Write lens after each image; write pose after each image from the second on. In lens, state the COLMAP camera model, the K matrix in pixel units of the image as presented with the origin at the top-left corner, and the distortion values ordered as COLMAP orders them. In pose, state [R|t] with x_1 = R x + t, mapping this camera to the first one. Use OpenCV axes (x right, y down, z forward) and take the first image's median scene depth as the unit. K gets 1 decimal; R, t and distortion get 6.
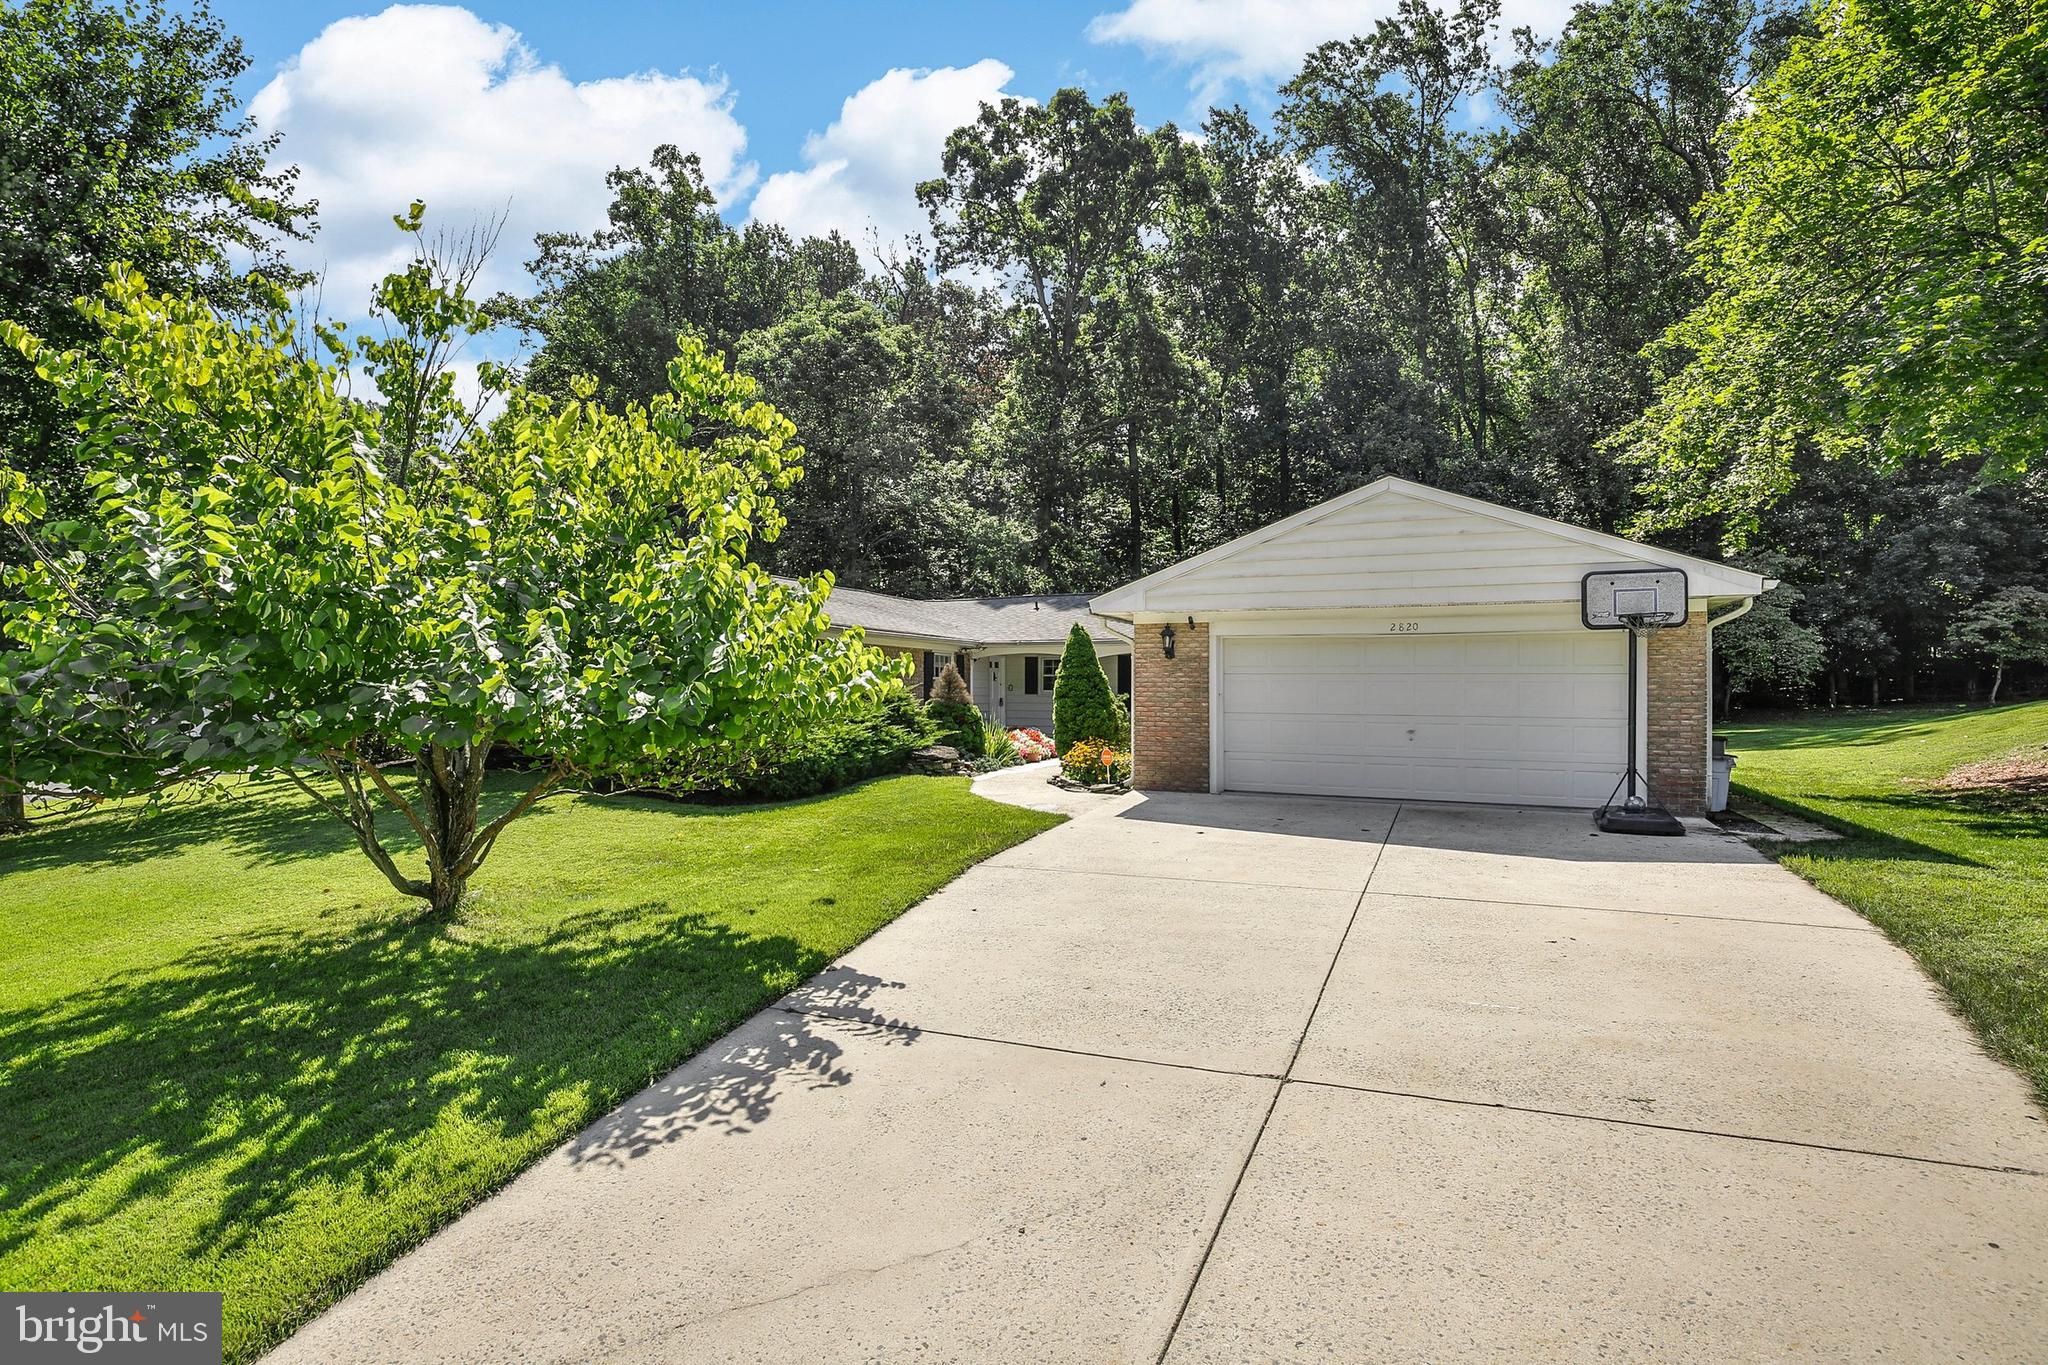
lens RADIAL K [[1006.4, 0, 1000.5], [0, 1006.4, 685.0], [0, 0, 1]] dist [-0.000339, 0.000200]
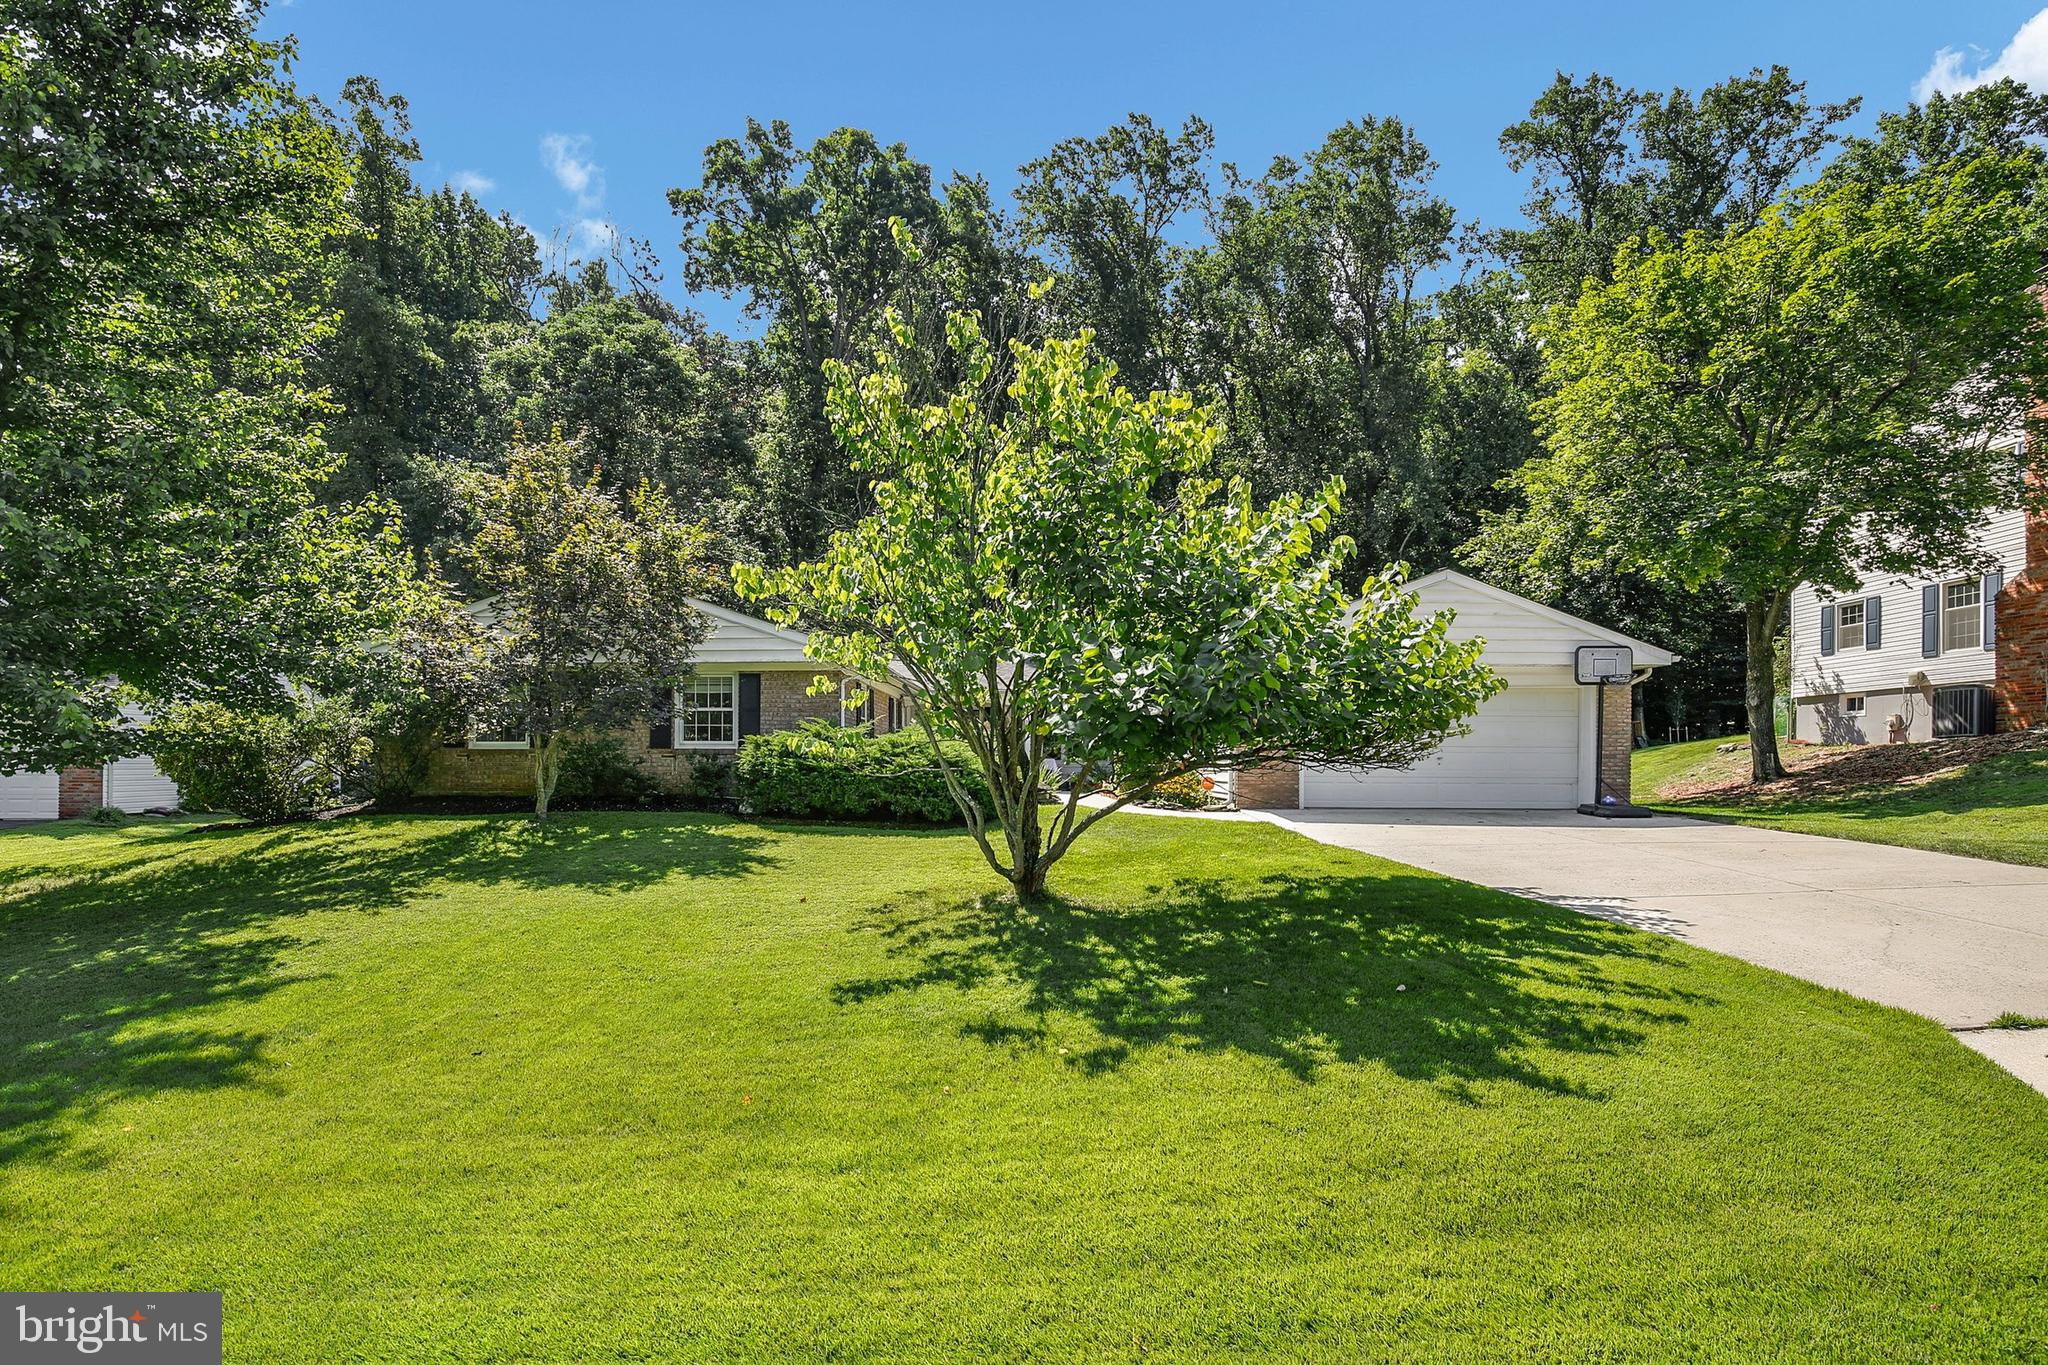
lens RADIAL K [[1086.4, 0, 1014.6], [0, 1086.4, 744.3], [0, 0, 1]] dist [0.028179, 0.000359]
pose [[0.918959, 0.007687, 0.394278, -0.192794], [-0.004941, 0.999956, -0.007979, 0.011472], [-0.394322, 0.005385, 0.918957, -0.034516]]
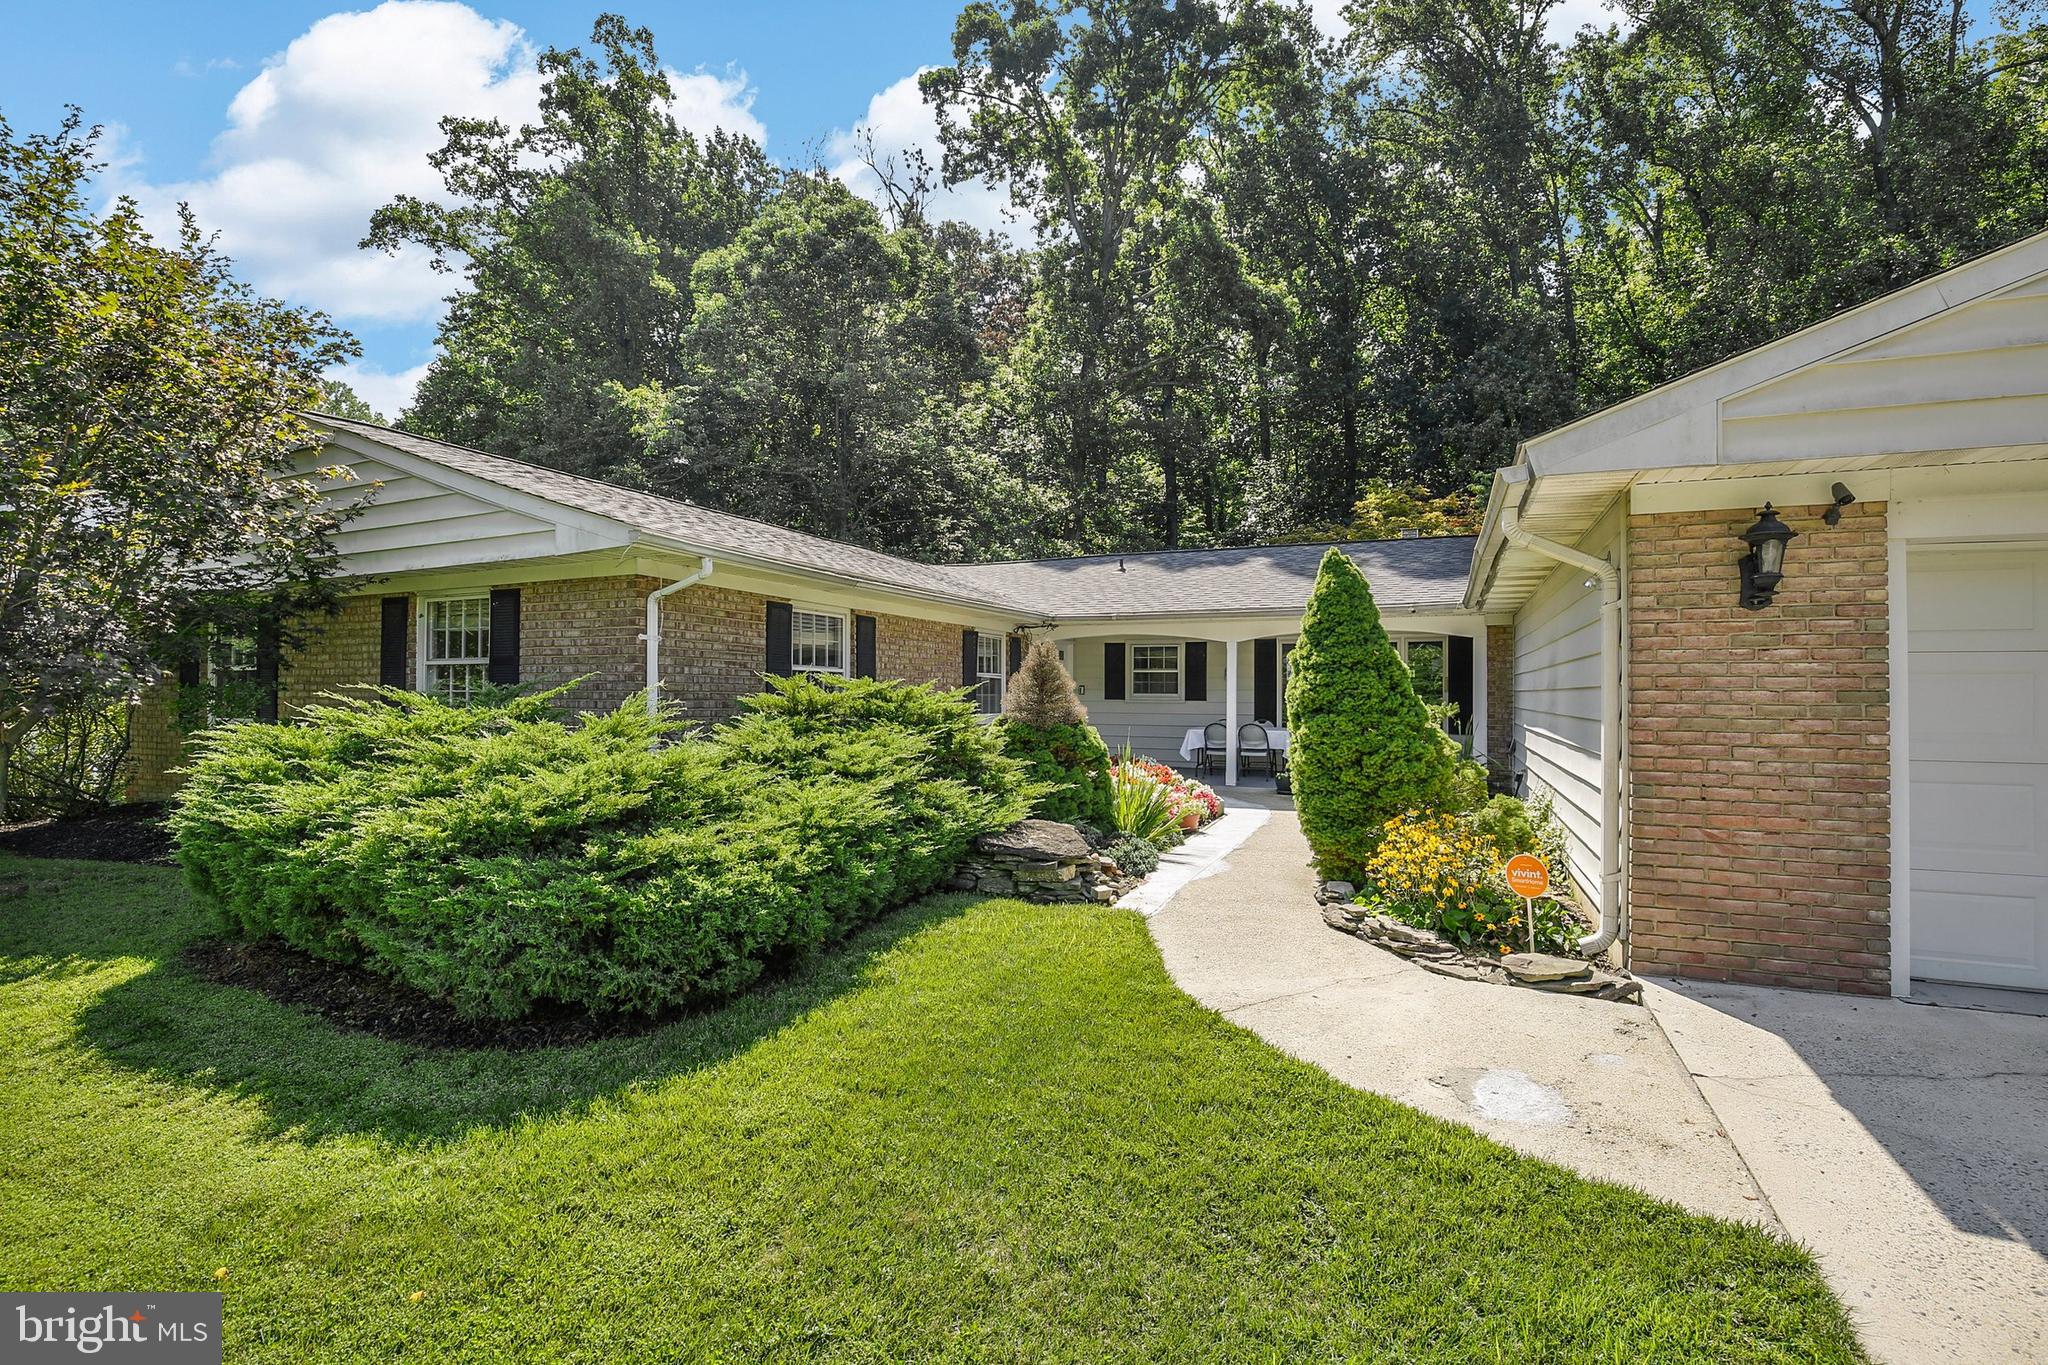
lens RADIAL K [[1008.2, 0, 1005.9], [0, 1008.2, 688.3], [0, 0, 1]] dist [-0.024231, -0.000103]
pose [[0.999859, -0.001348, 0.016716, -0.029393], [0.001321, 0.999998, 0.001614, 0.000223], [-0.016718, -0.001591, 0.999859, 0.195093]]
